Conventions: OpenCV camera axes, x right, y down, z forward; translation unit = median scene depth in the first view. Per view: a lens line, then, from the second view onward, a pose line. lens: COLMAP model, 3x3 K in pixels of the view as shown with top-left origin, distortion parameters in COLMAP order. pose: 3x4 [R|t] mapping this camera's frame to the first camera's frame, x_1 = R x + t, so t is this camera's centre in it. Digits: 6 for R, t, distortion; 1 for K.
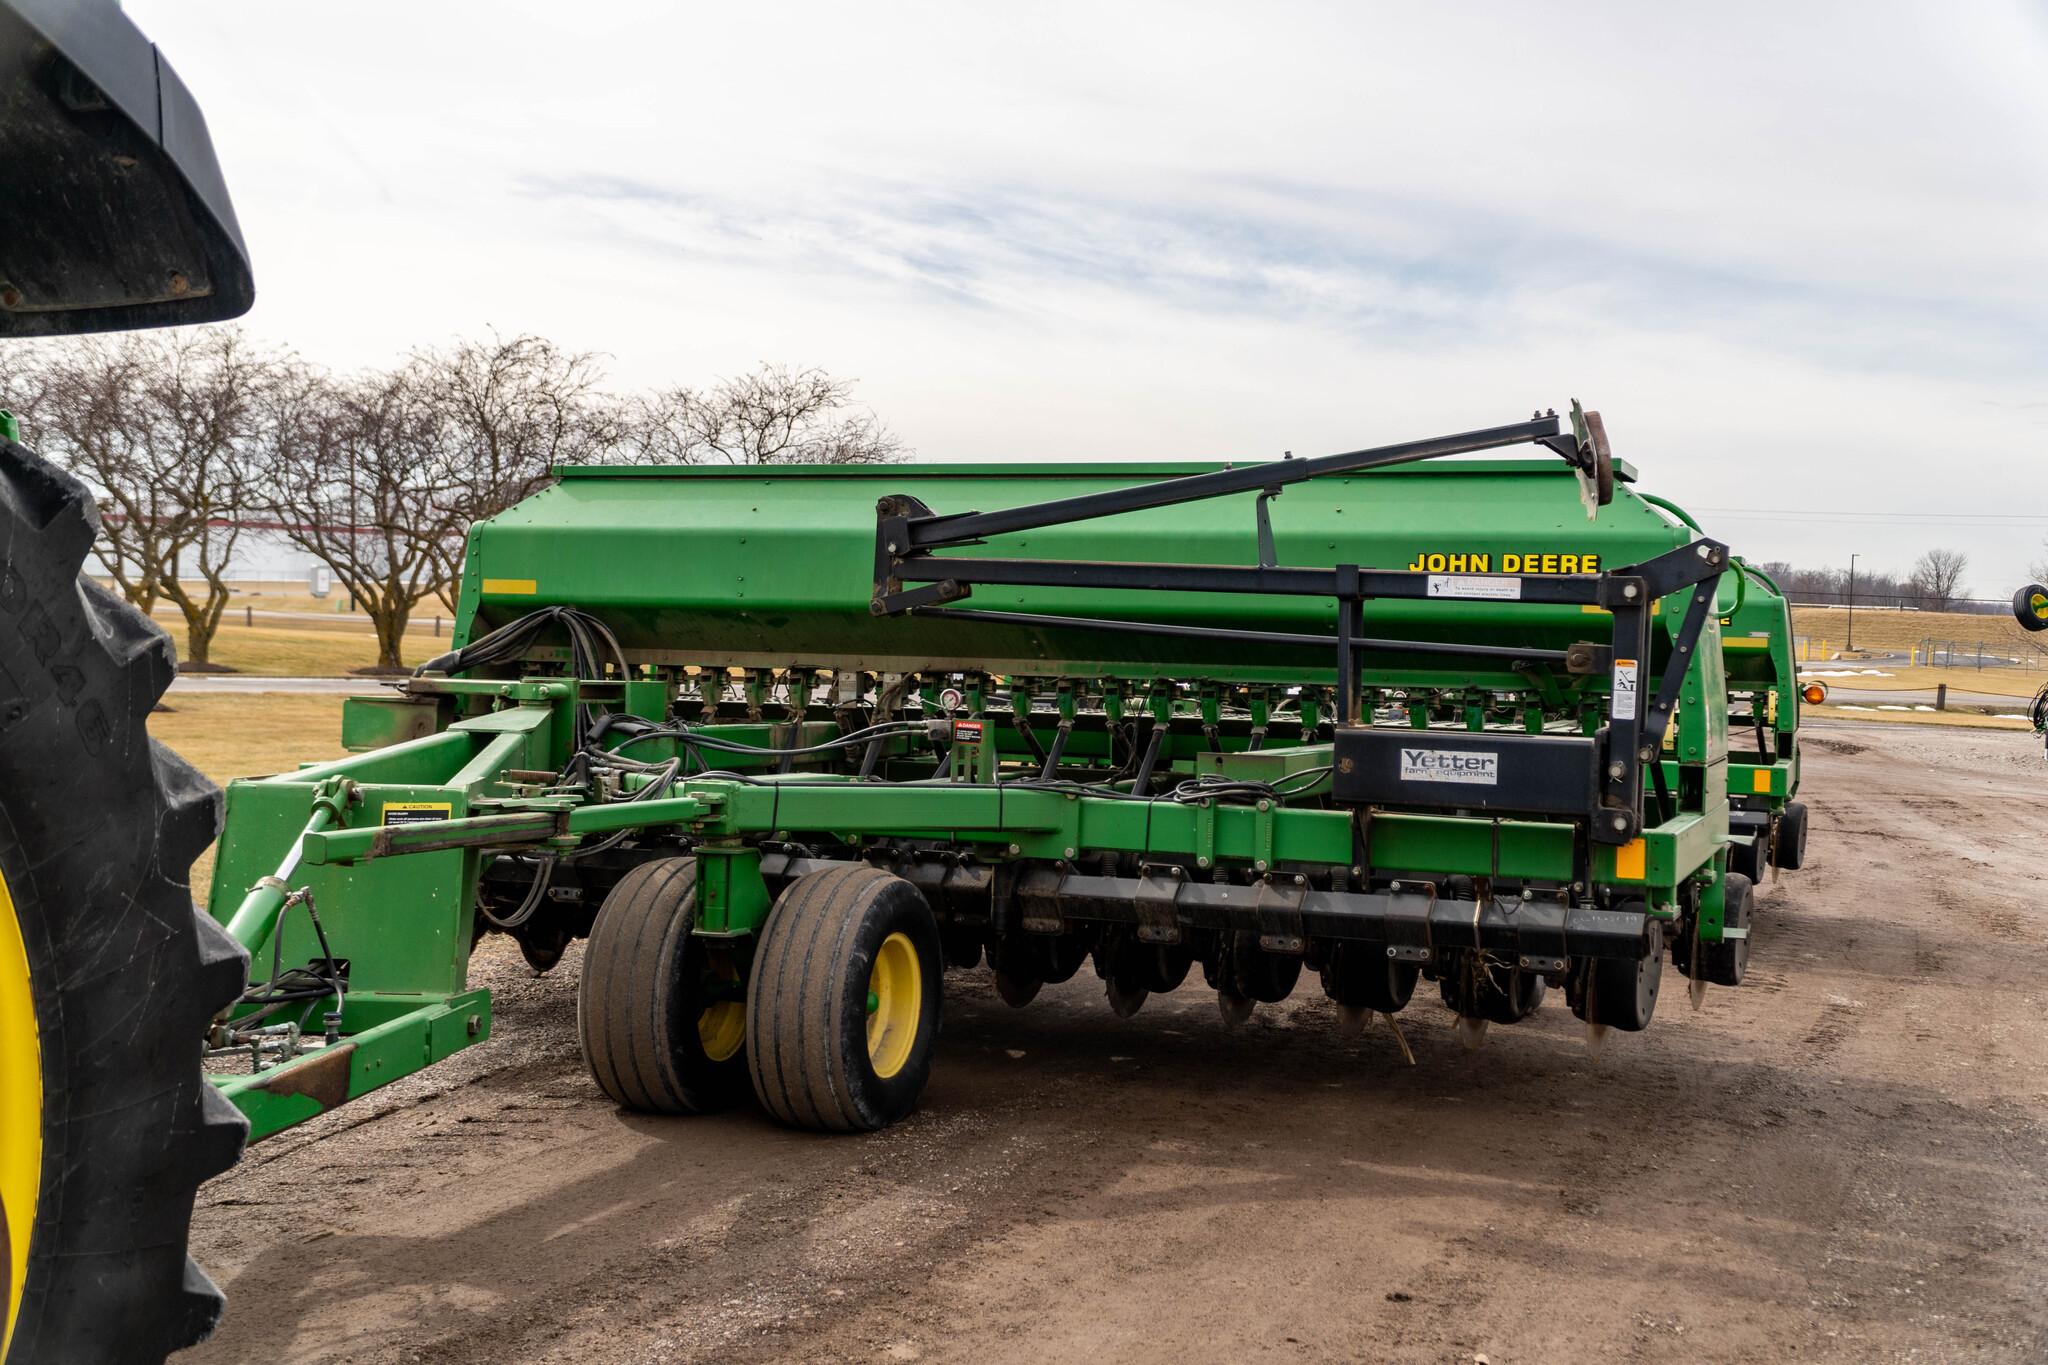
lens RADIAL K [[2609.8, 0, 980.5], [0, 2609.8, 645.5], [0, 0, 1]] dist [0.106650, 0.013219]
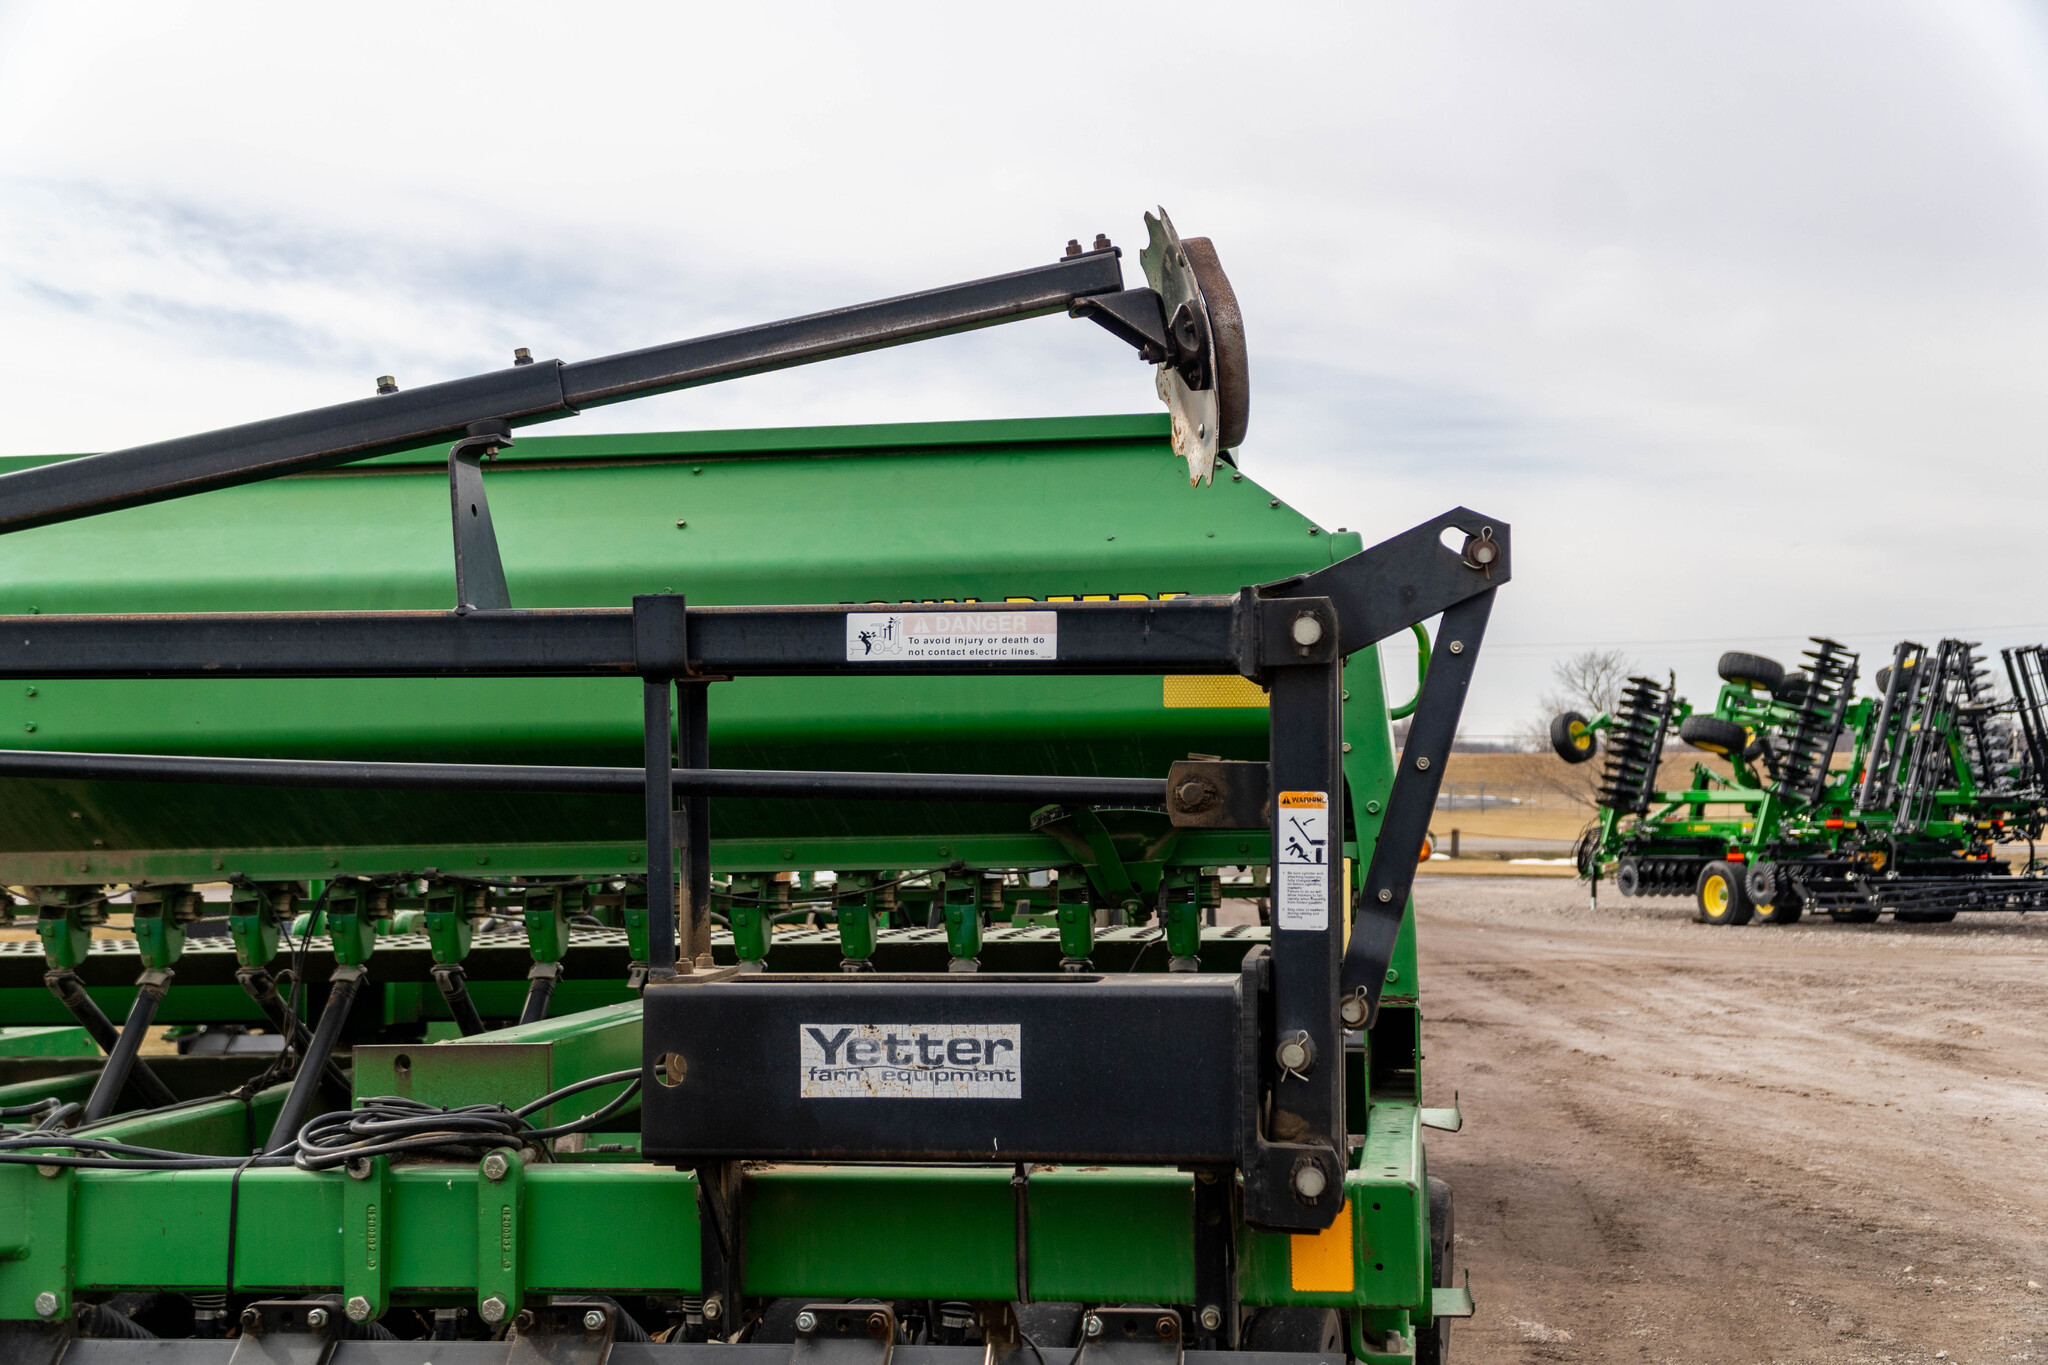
lens RADIAL K [[2609.8, 0, 980.5], [0, 2609.8, 645.5], [0, 0, 1]] dist [0.106650, 0.013219]
pose [[0.979941, -0.028181, 0.197284, 0.103038], [0.041319, 0.997170, -0.062800, 0.005877], [-0.194956, 0.069692, 0.978333, 0.550809]]
